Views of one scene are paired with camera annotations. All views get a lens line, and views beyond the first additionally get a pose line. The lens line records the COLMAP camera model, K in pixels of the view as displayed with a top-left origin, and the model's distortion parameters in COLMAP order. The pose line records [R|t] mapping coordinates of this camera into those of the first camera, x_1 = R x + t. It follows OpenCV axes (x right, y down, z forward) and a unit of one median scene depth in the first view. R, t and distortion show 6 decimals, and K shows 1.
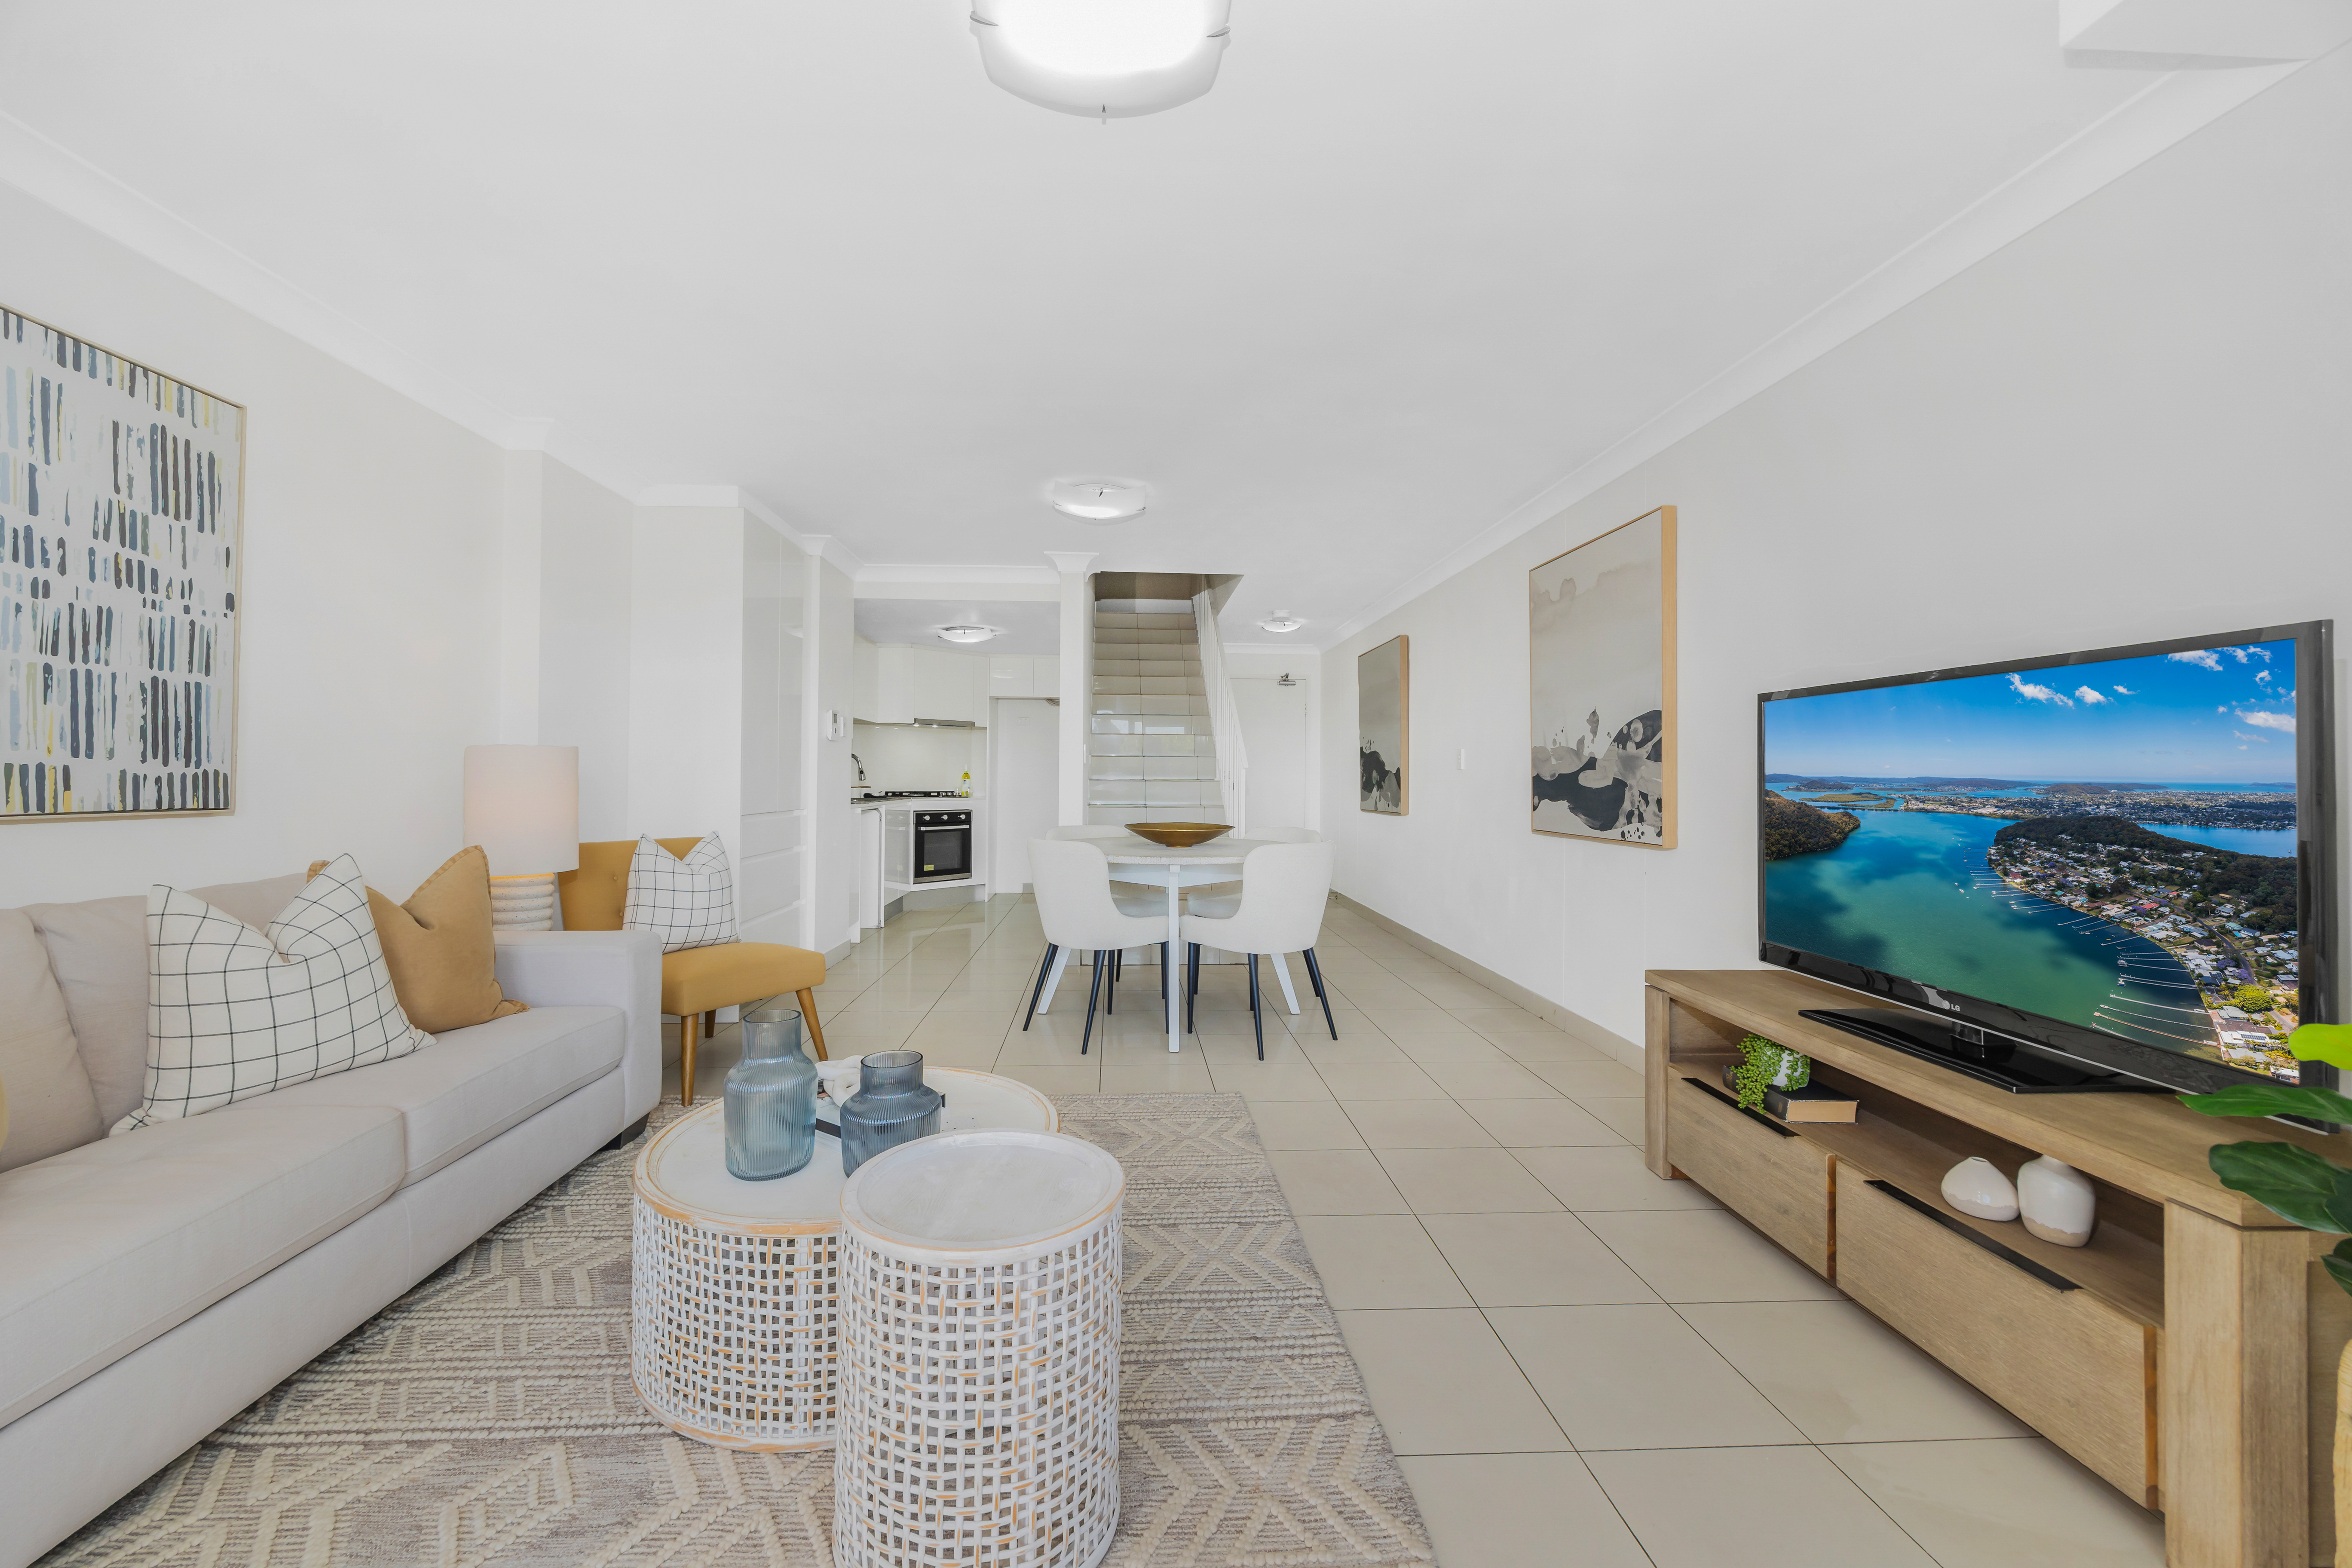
lens RADIAL K [[903.1, 0, 1160.2], [0, 903.1, 776.6], [0, 0, 1]] dist [-0.001724, 0.000085]
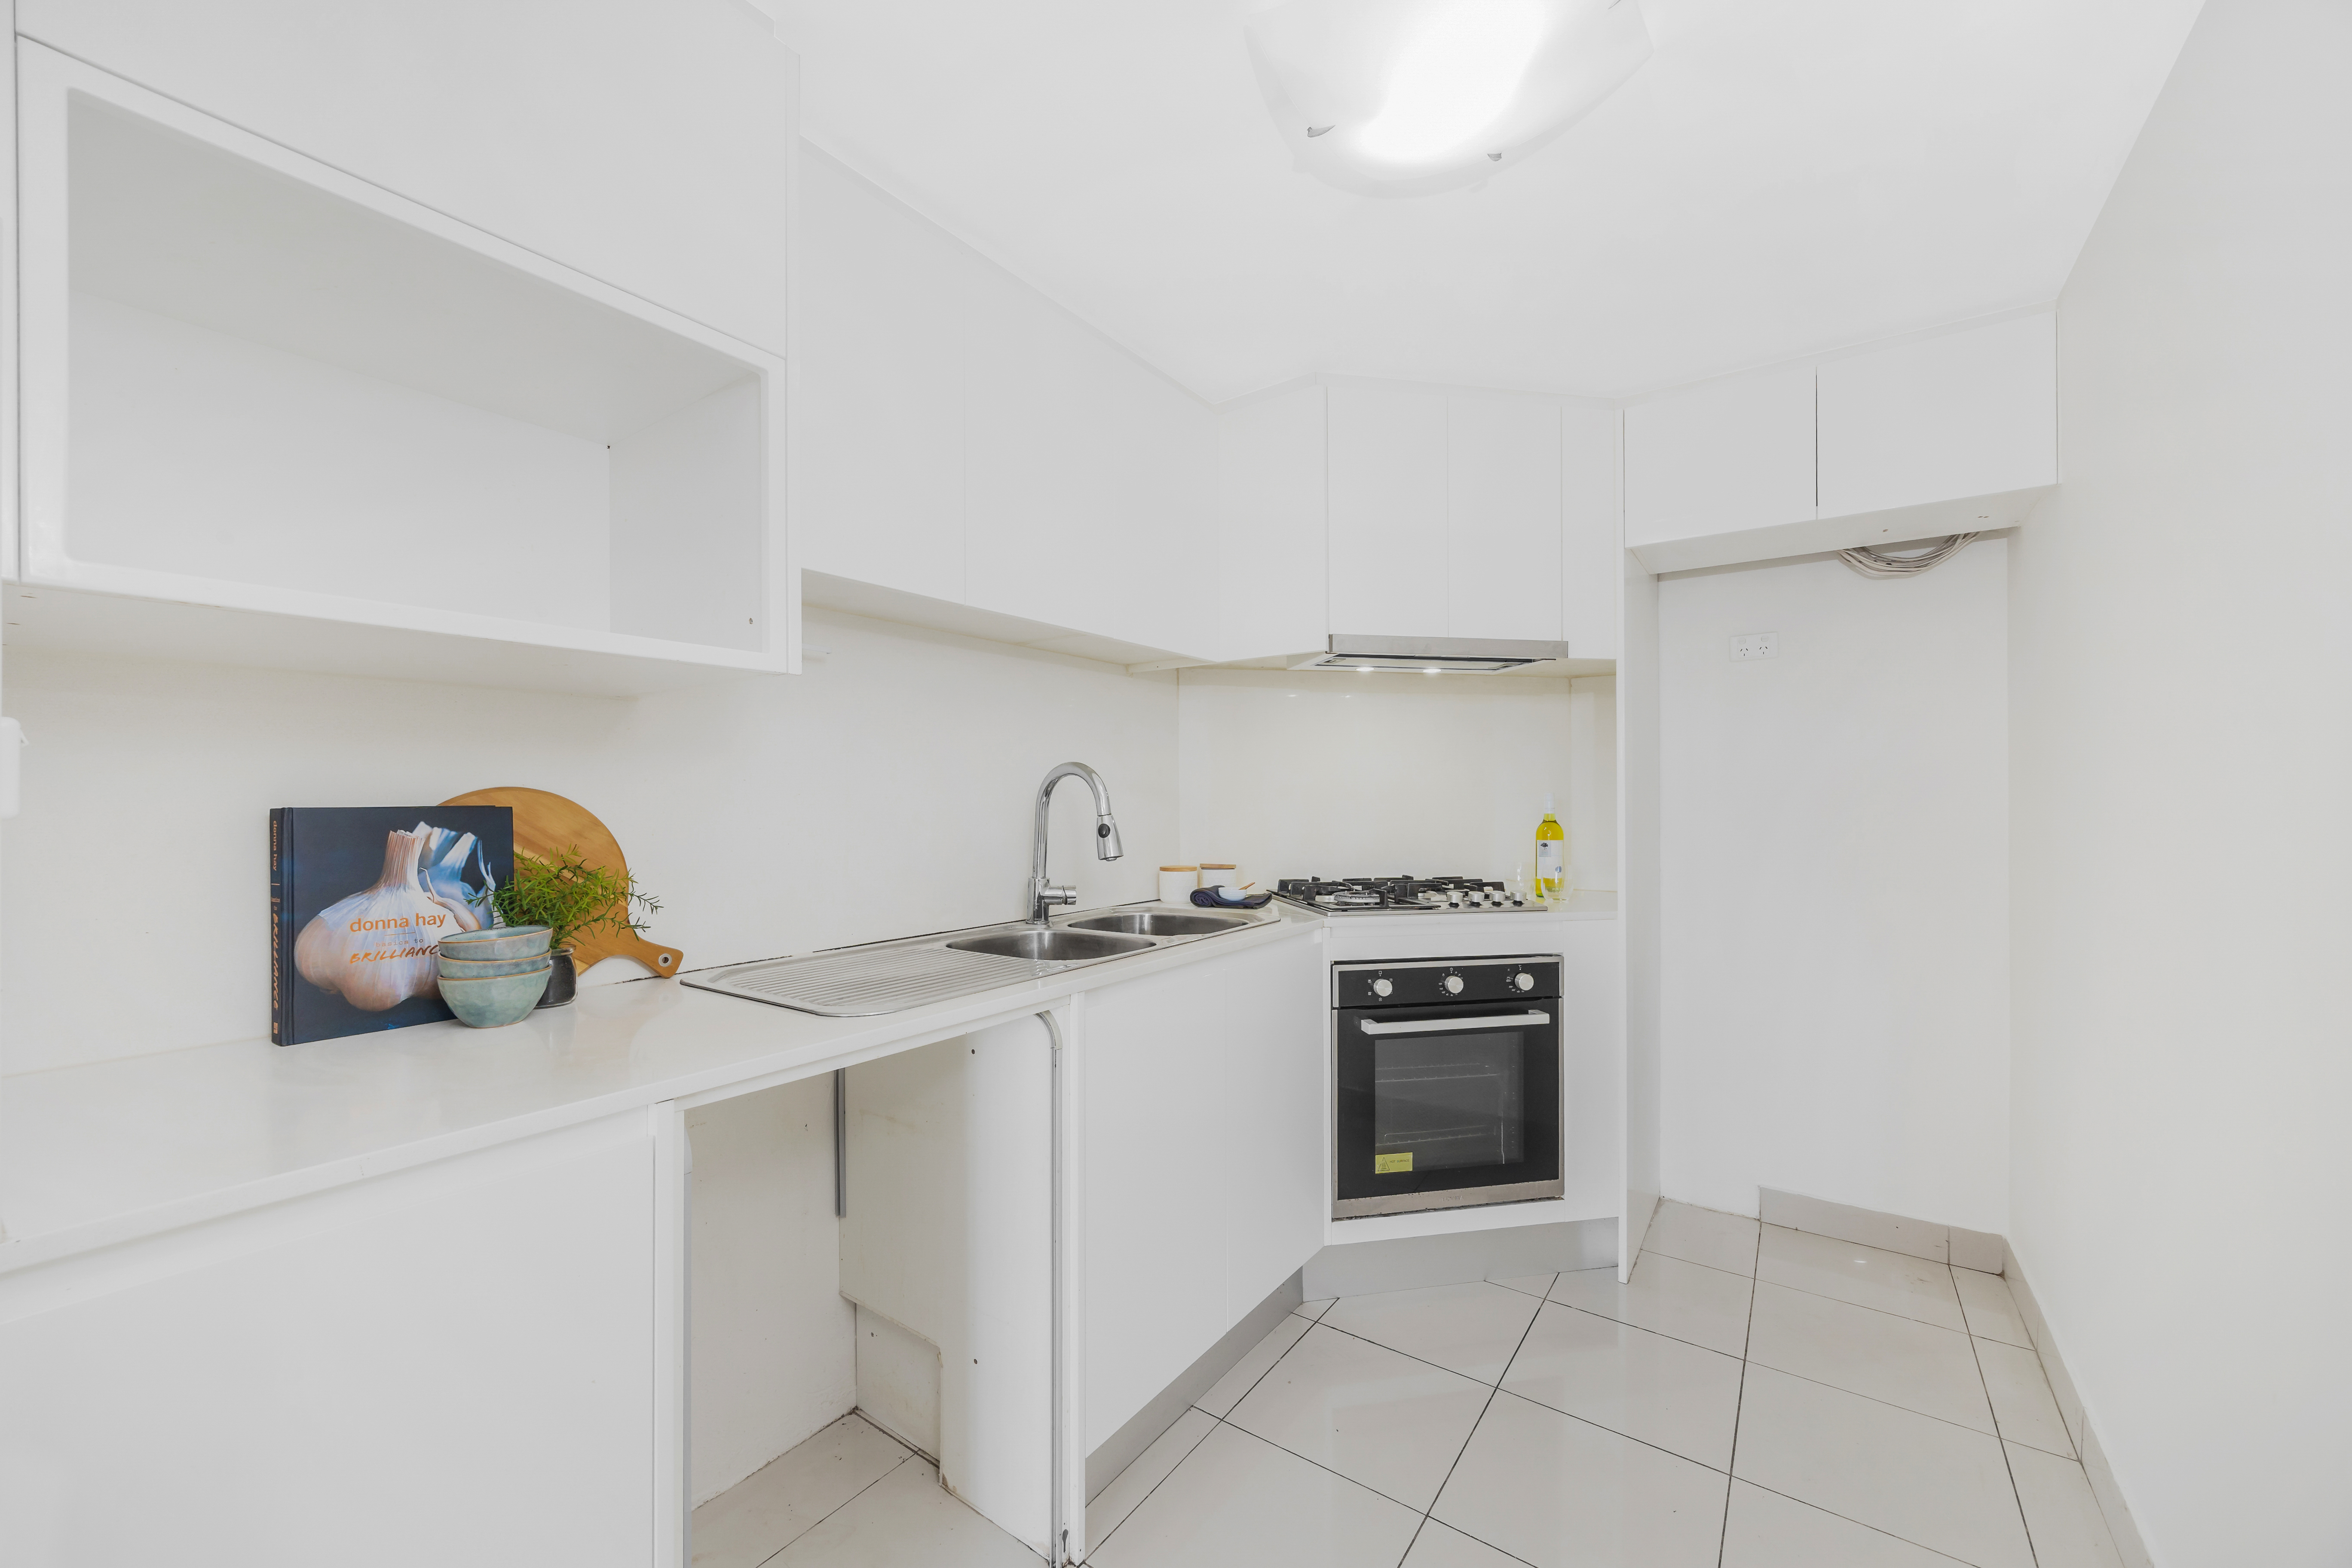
lens RADIAL K [[903.1, 0, 1173.2], [0, 903.1, 791.9], [0, 0, 1]] dist [-0.001724, 0.000085]
pose [[0.787696, -0.003240, -0.616056, -0.134289], [0.000100, 0.999987, -0.005131, -0.012779], [0.616064, 0.003980, 0.787686, 0.722110]]
